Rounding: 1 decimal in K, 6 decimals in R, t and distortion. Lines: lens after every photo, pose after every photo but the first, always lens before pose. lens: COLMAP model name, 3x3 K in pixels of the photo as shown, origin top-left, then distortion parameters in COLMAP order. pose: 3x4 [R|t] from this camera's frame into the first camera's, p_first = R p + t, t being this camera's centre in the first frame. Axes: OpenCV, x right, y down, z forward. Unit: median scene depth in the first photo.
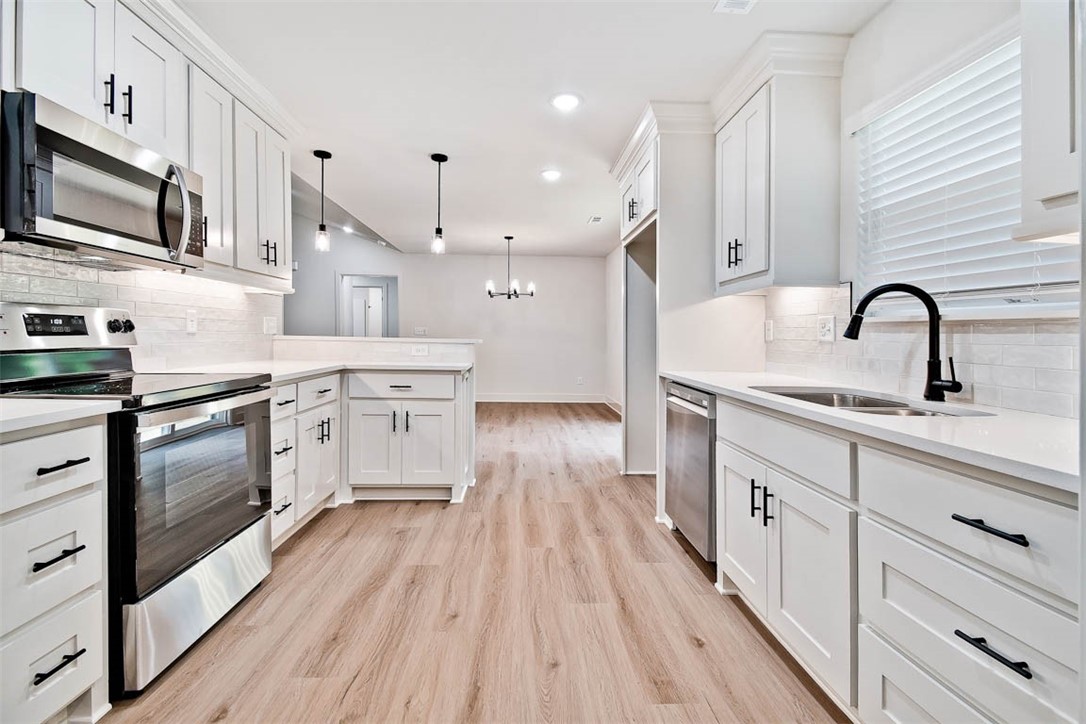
lens RADIAL K [[482.7, 0, 531.6], [0, 482.7, 353.5], [0, 0, 1]] dist [-0.001276, -0.002155]
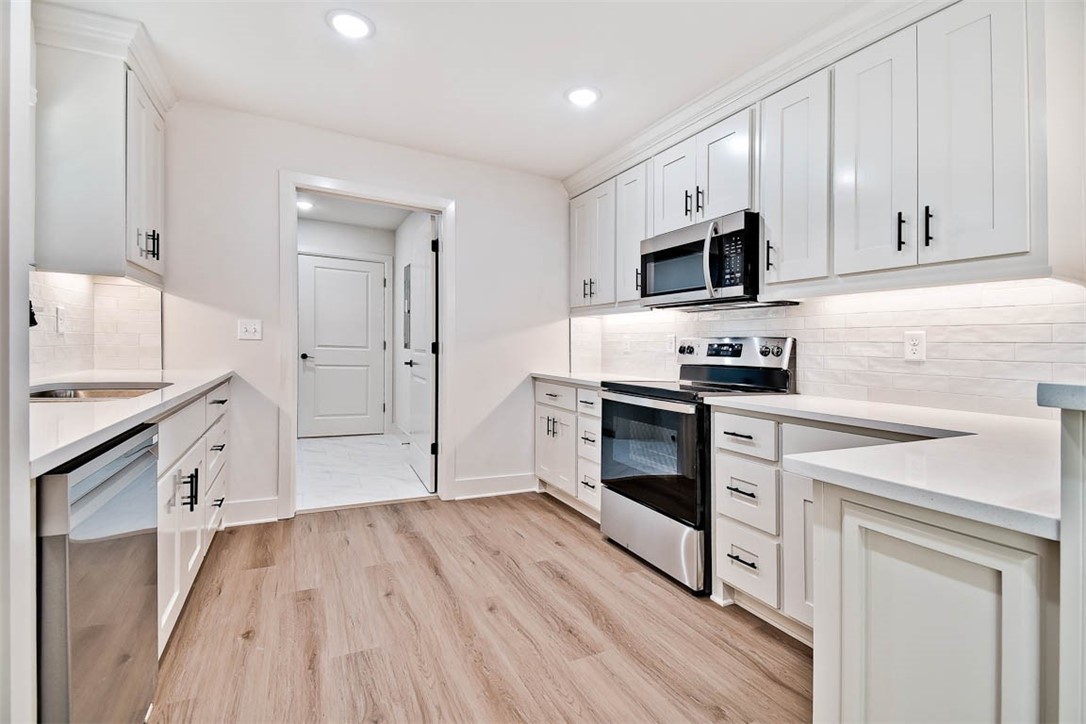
lens RADIAL K [[482.7, 0, 540.7], [0, 482.7, 367.0], [0, 0, 1]] dist [-0.001276, -0.002155]
pose [[-0.906707, -0.018570, -0.421353, 0.210564], [-0.039669, 0.998356, 0.041364, -0.043501], [0.419892, 0.054220, -0.905953, 2.071094]]
